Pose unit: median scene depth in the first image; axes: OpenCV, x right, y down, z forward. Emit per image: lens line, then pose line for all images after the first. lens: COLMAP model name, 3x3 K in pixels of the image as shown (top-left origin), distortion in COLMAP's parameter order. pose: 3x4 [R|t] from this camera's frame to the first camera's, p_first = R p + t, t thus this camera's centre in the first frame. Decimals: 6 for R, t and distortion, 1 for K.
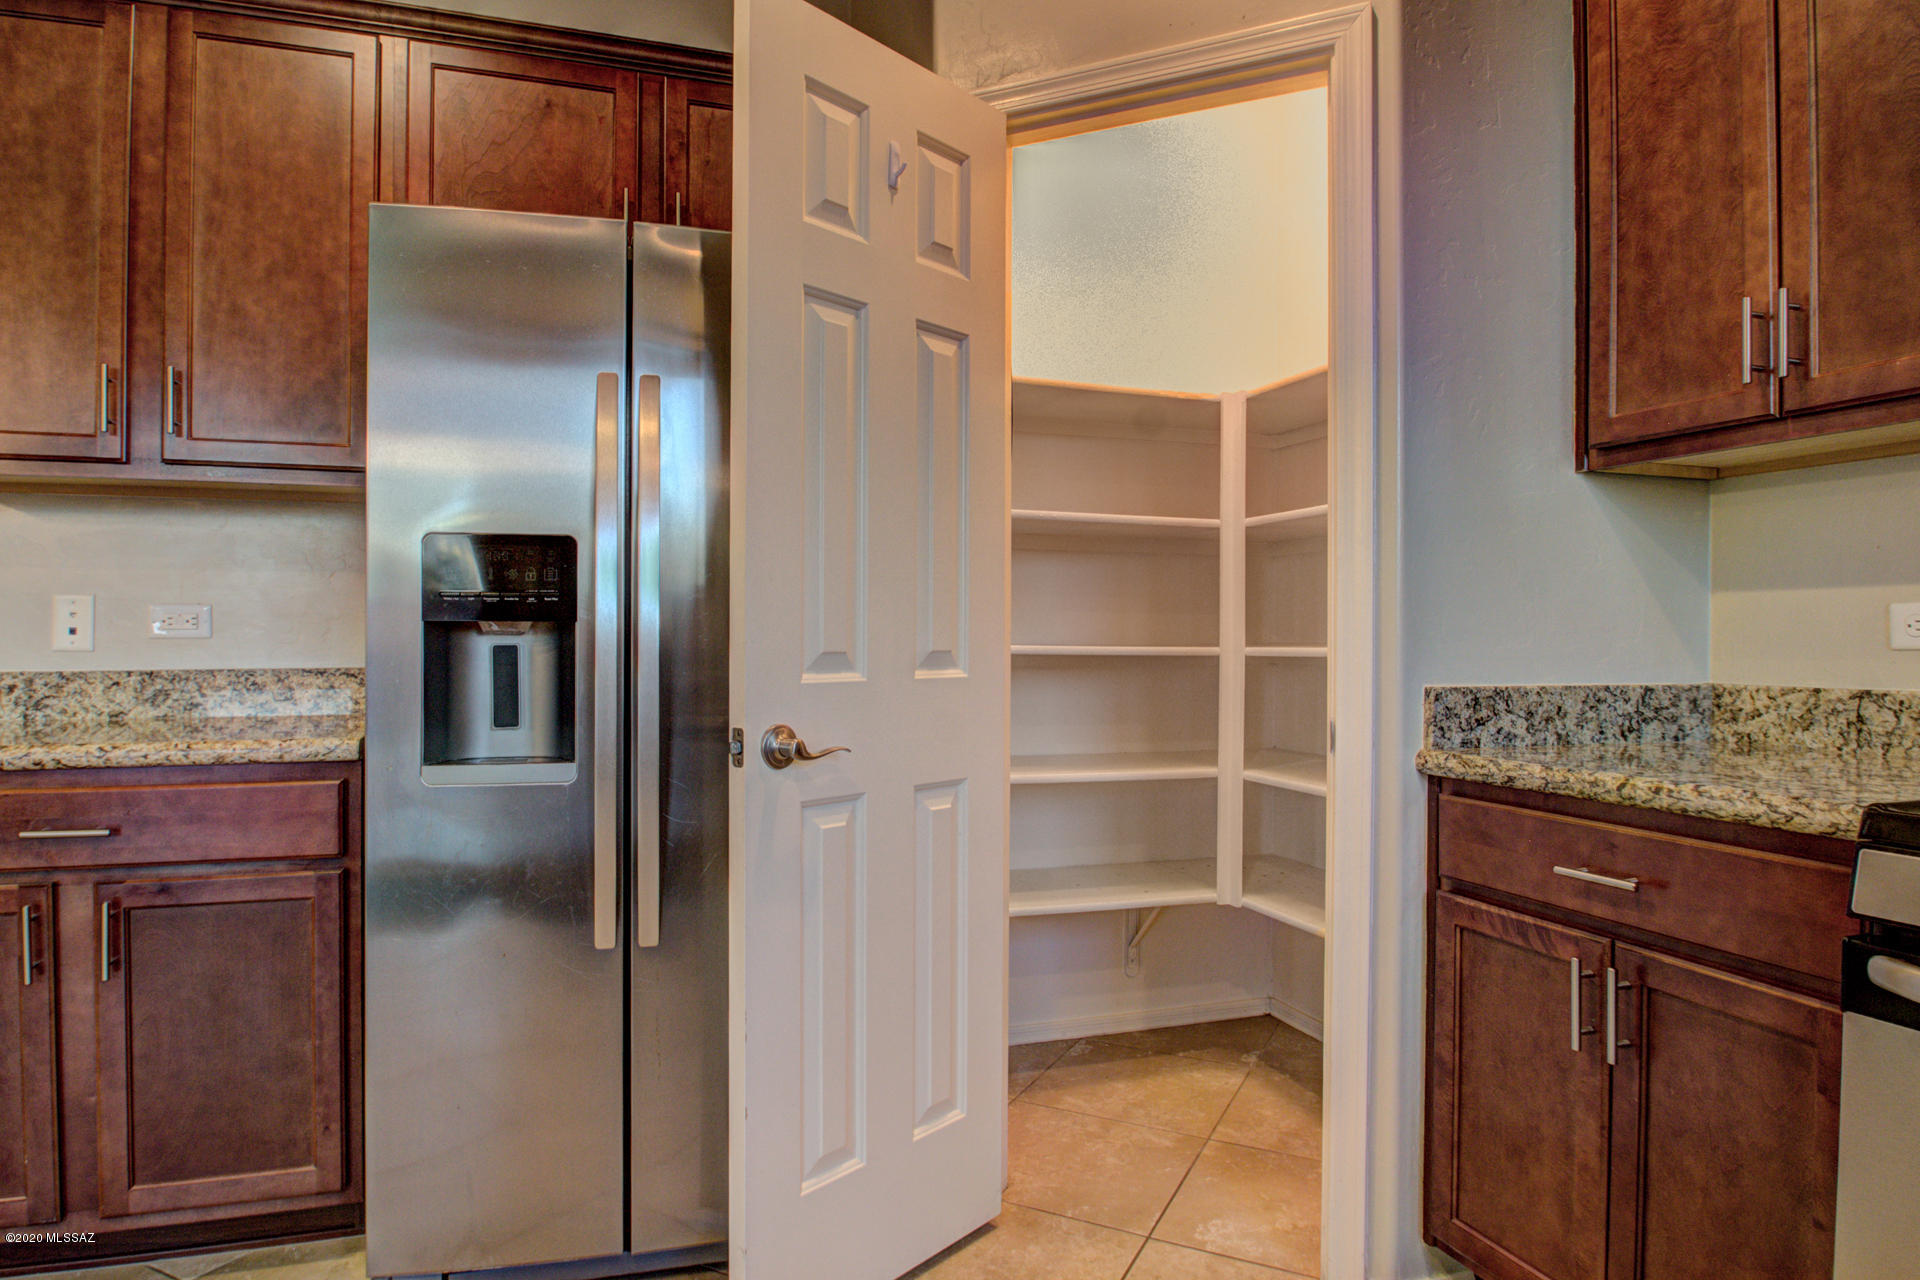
lens RADIAL K [[1147.8, 0, 924.0], [0, 1147.8, 635.3], [0, 0, 1]] dist [-0.022001, 0.000015]
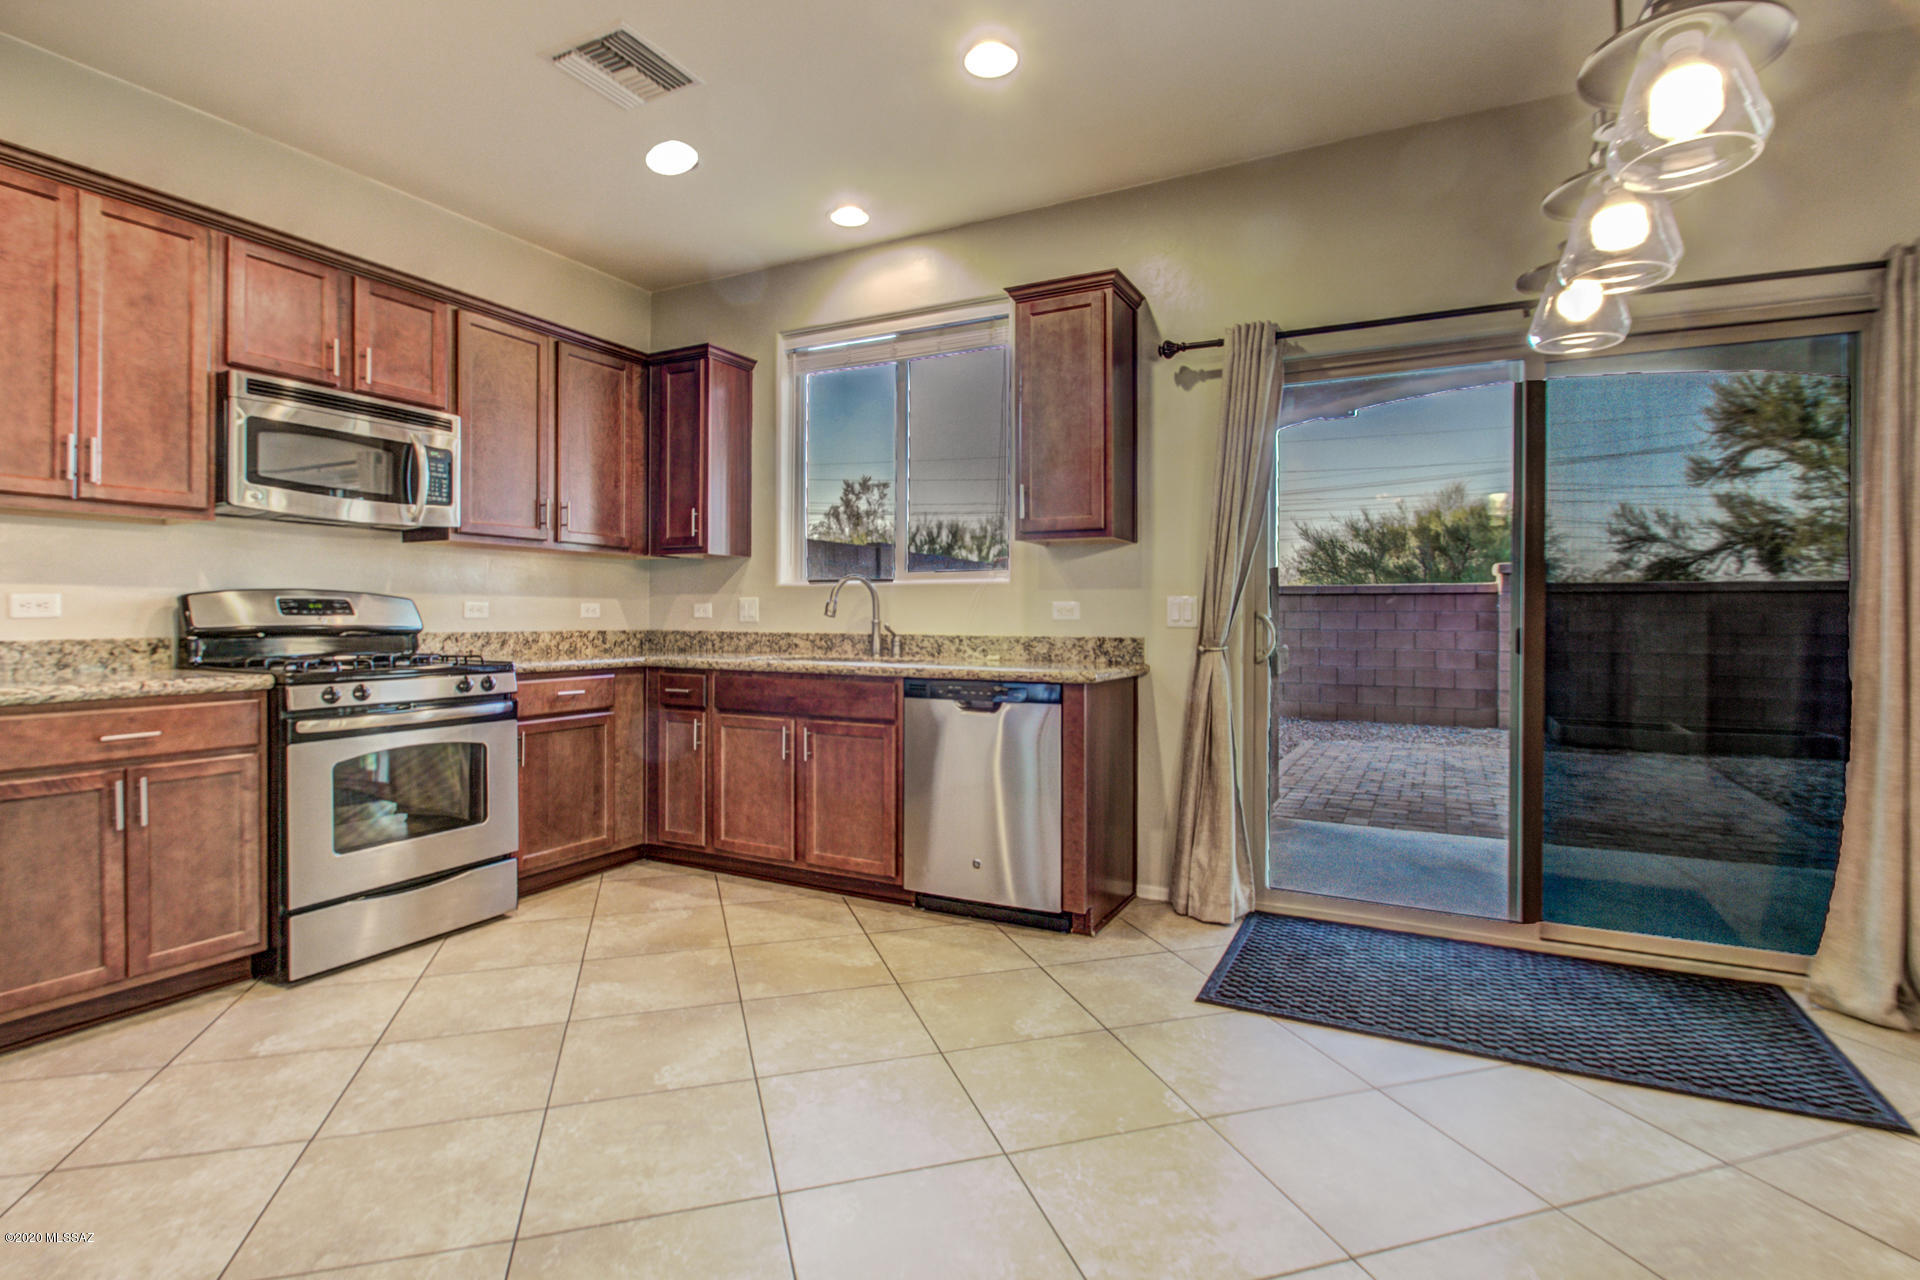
lens RADIAL K [[927.6, 0, 958.2], [0, 927.6, 624.1], [0, 0, 1]] dist [-0.001335, -0.007039]
pose [[-0.698486, -0.013905, 0.715489, -1.257278], [-0.006425, 0.999893, 0.013159, -0.007478], [-0.715595, 0.004594, -0.698500, 0.892790]]
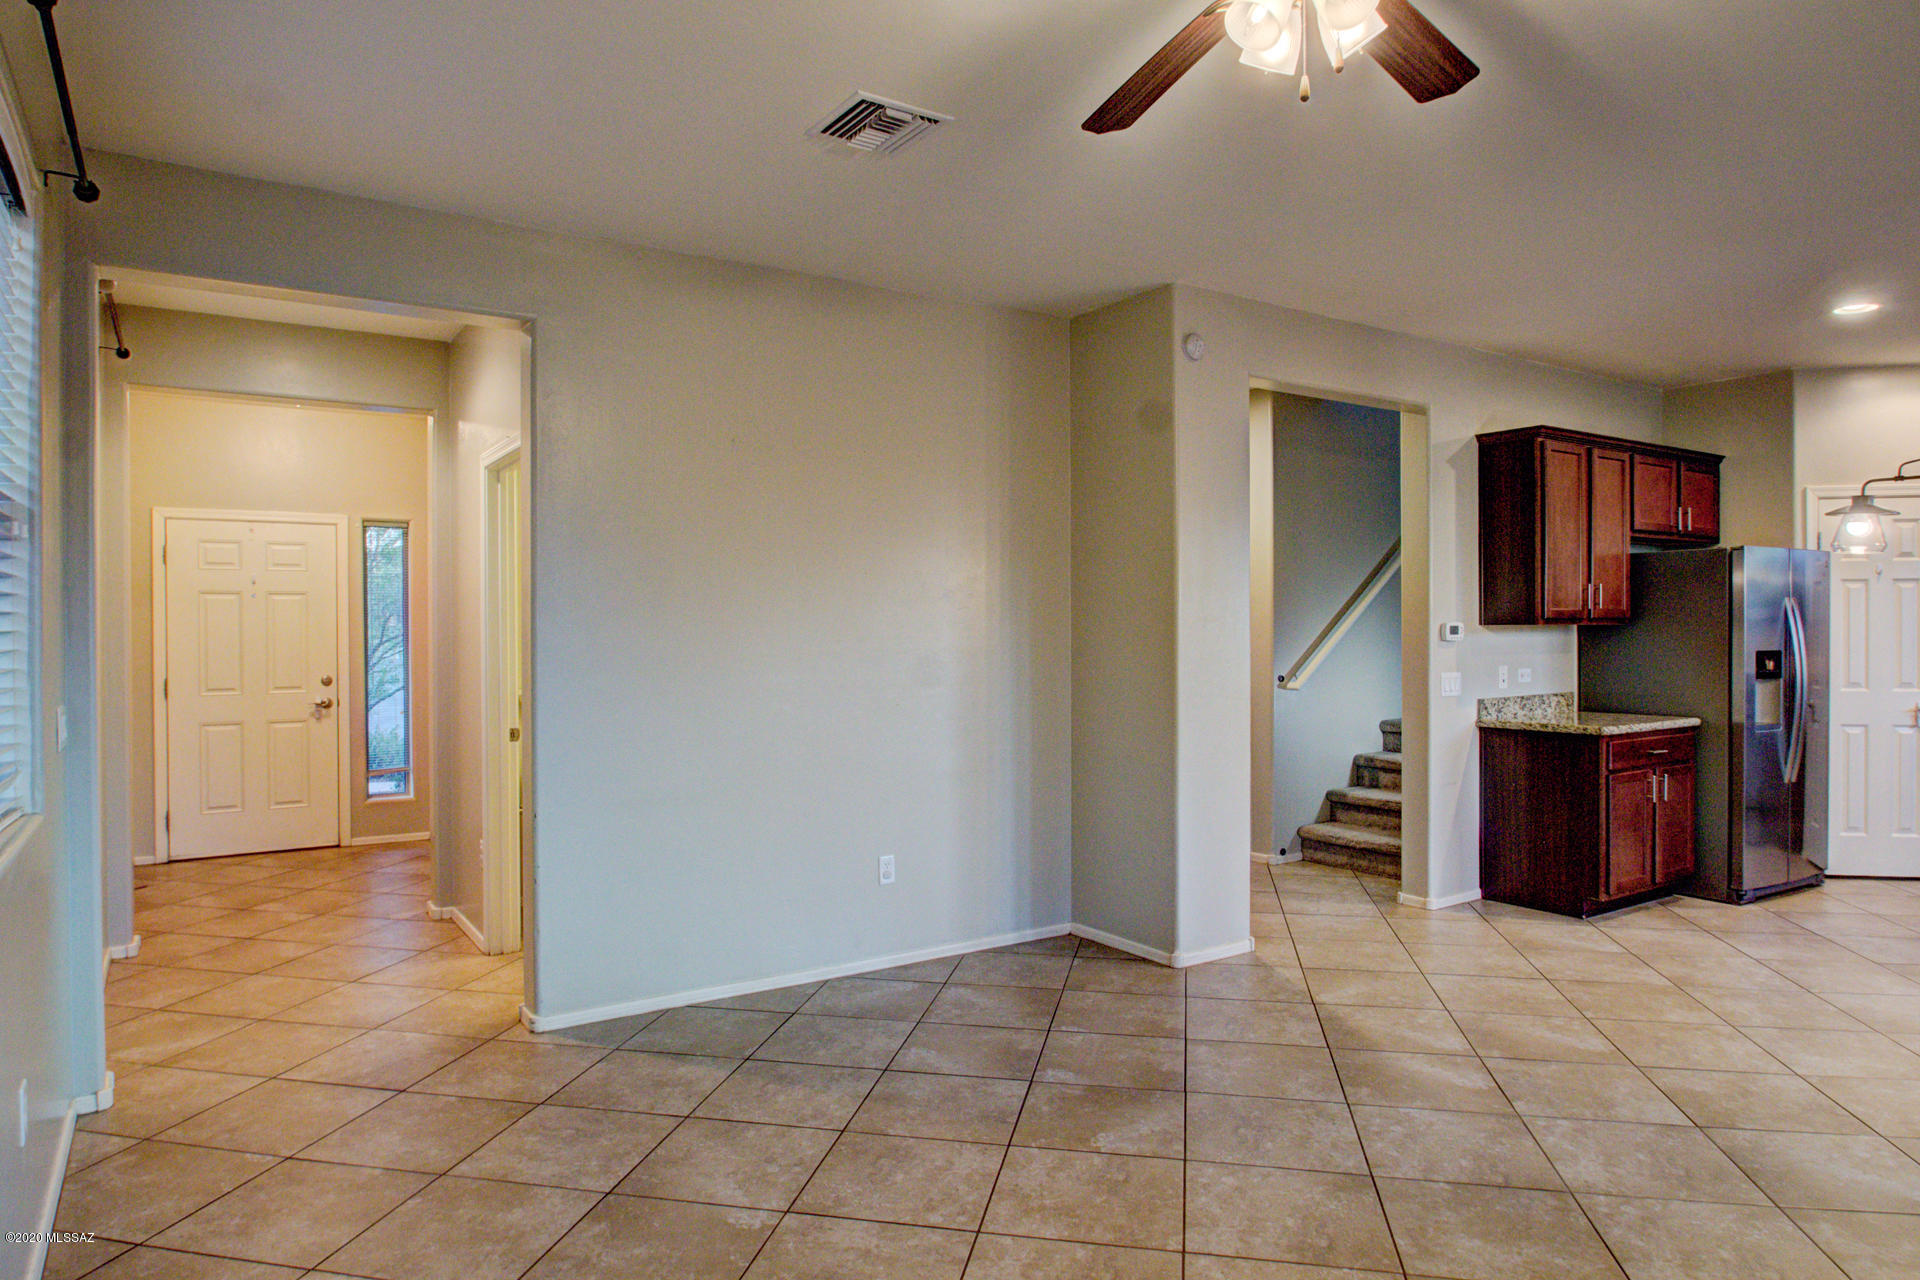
lens RADIAL K [[1147.8, 0, 924.0], [0, 1147.8, 635.3], [0, 0, 1]] dist [-0.022001, 0.000015]
pose [[0.966767, -0.009816, 0.255470, -3.347338], [0.007415, 0.999919, 0.010363, -0.177461], [-0.255551, -0.008124, 0.966762, -1.383738]]
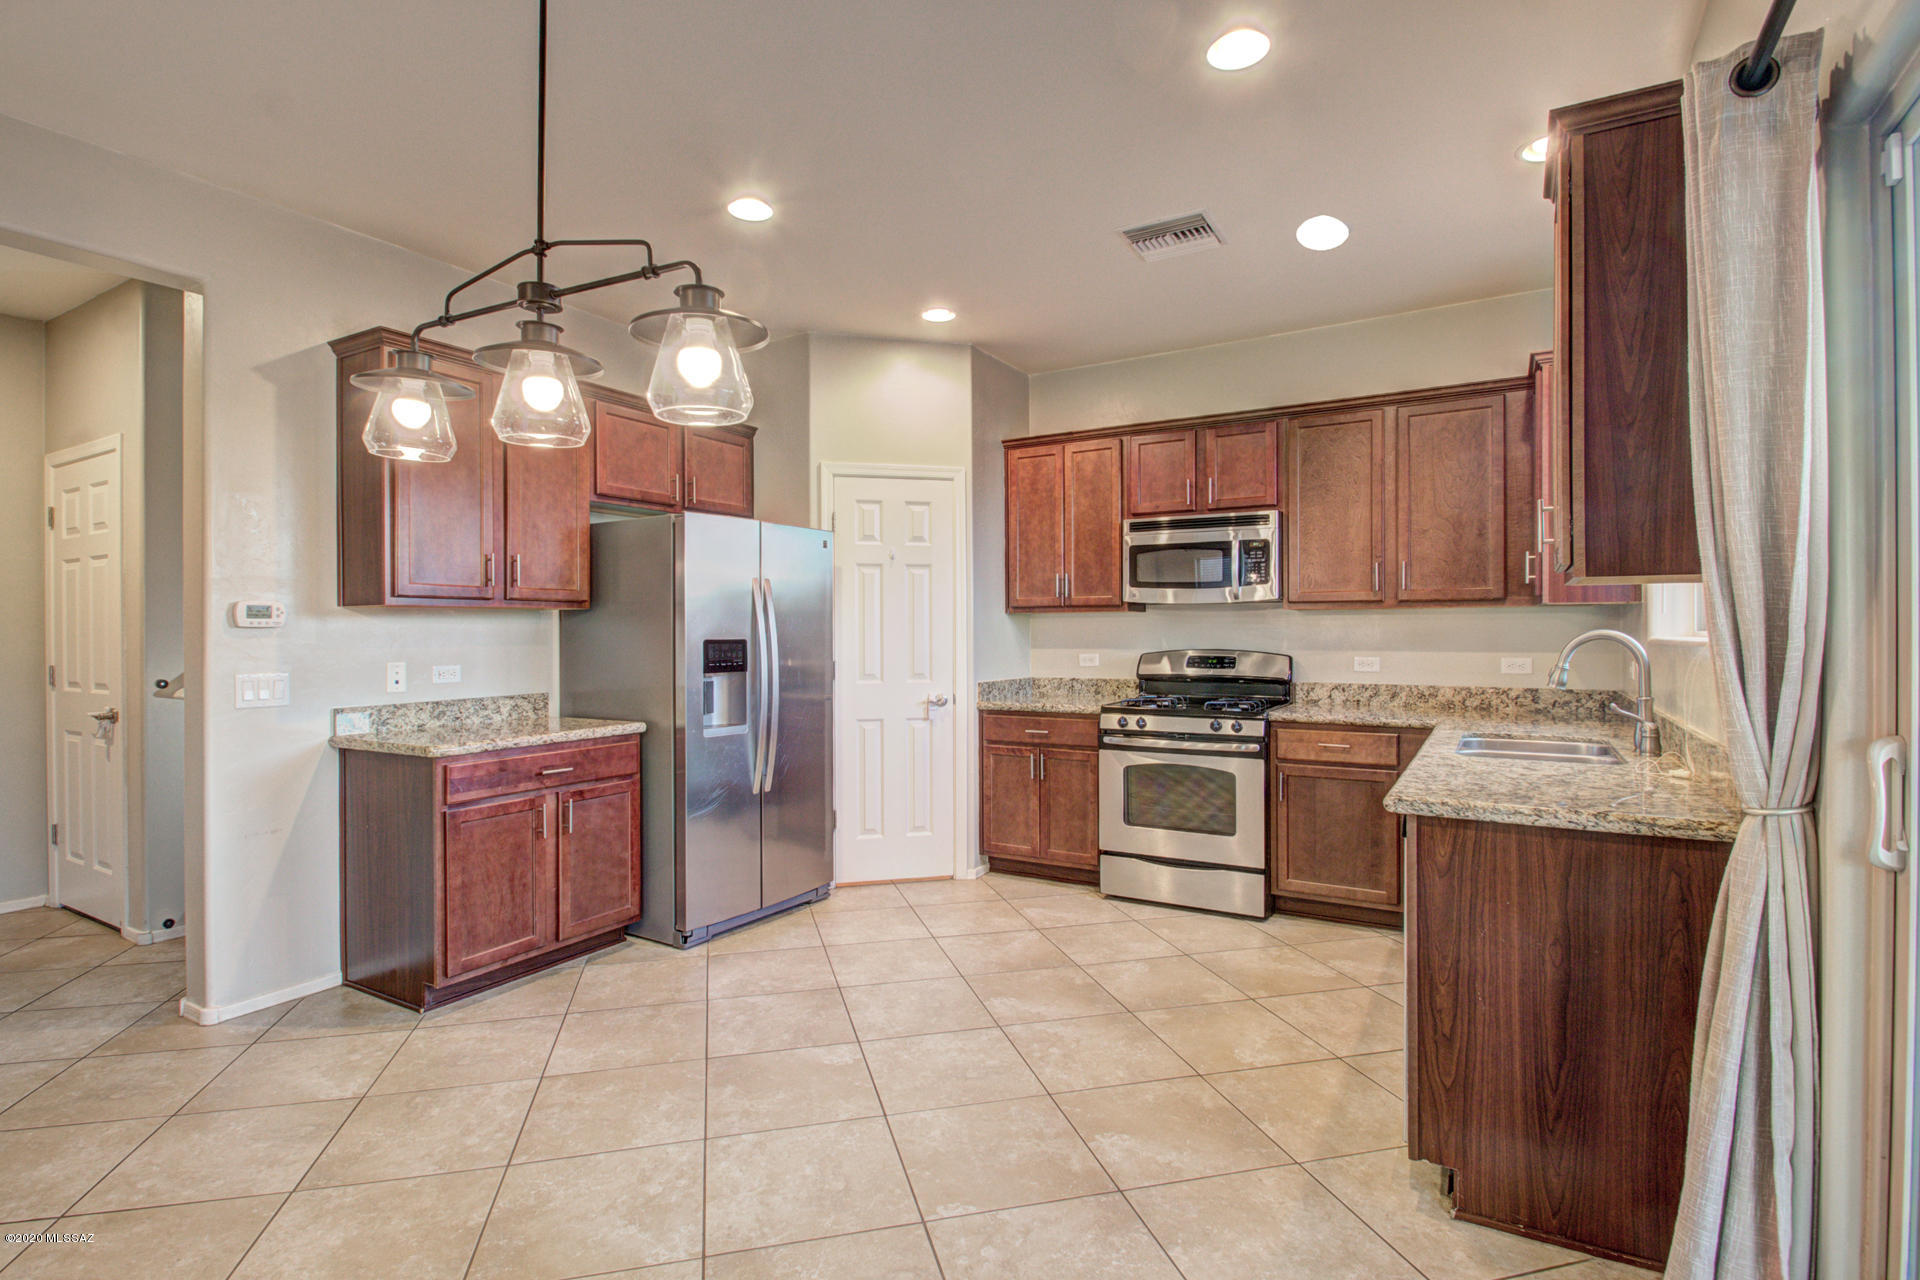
lens RADIAL K [[931.4, 0, 929.5], [0, 931.4, 634.9], [0, 0, 1]] dist [-0.000773, 0.000097]
pose [[0.760522, -0.009897, 0.649237, -1.382162], [0.008179, 0.999951, 0.005663, -0.105321], [-0.649261, 0.001003, 0.760565, -0.918401]]
